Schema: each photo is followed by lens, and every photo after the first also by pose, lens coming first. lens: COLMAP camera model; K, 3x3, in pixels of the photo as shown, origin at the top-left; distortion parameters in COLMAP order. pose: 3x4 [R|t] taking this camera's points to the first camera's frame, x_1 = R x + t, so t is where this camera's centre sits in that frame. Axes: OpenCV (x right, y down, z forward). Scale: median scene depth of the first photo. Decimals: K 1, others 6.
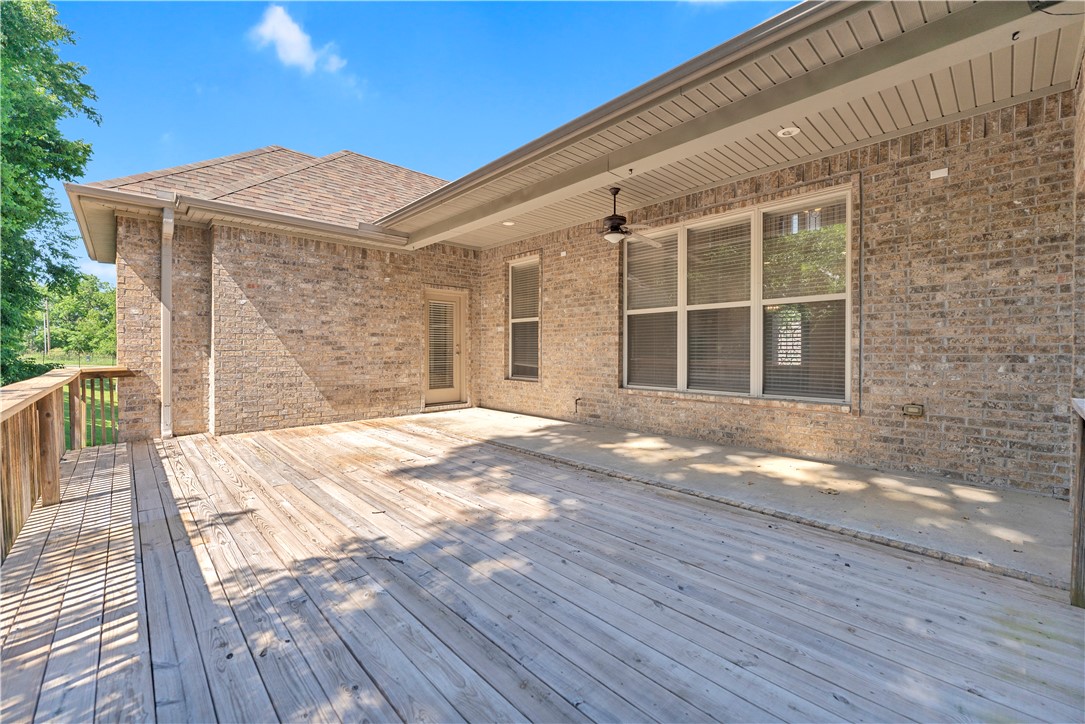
lens RADIAL K [[447.7, 0, 539.3], [0, 447.7, 356.3], [0, 0, 1]] dist [0.002548, 0.000049]
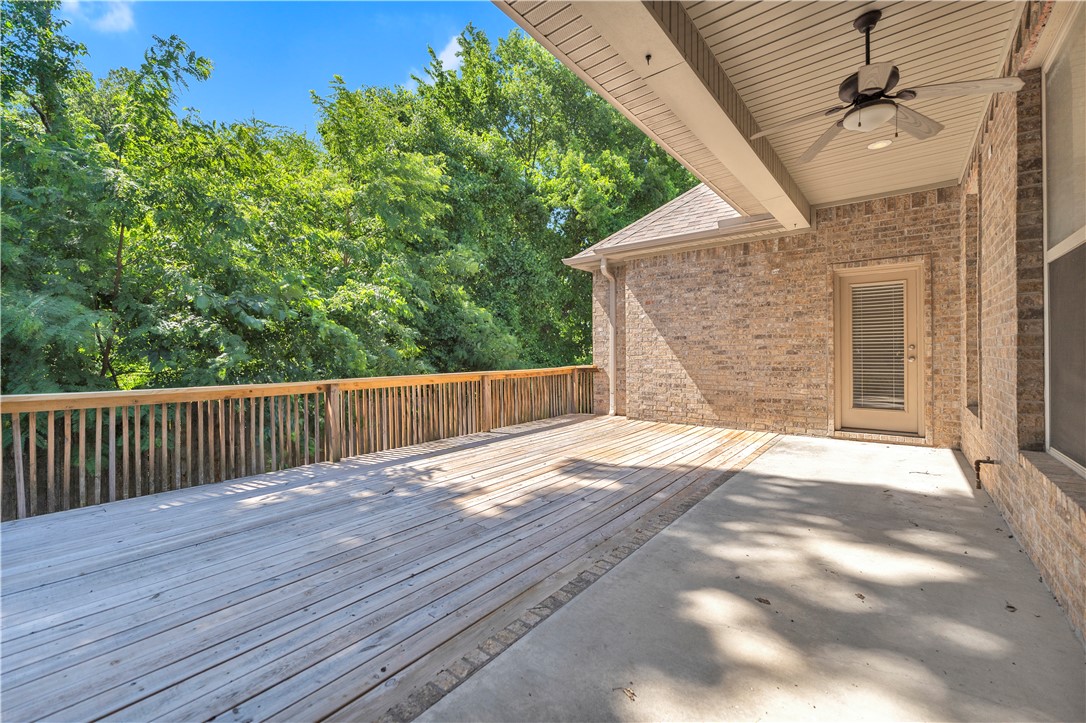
lens RADIAL K [[448.1, 0, 539.8], [0, 448.1, 355.8], [0, 0, 1]] dist [0.002548, 0.000049]
pose [[0.142615, 0.003332, -0.989773, 0.469536], [-0.005727, 0.999980, 0.002541, -0.010888], [0.989762, 0.005306, 0.142631, 0.465631]]
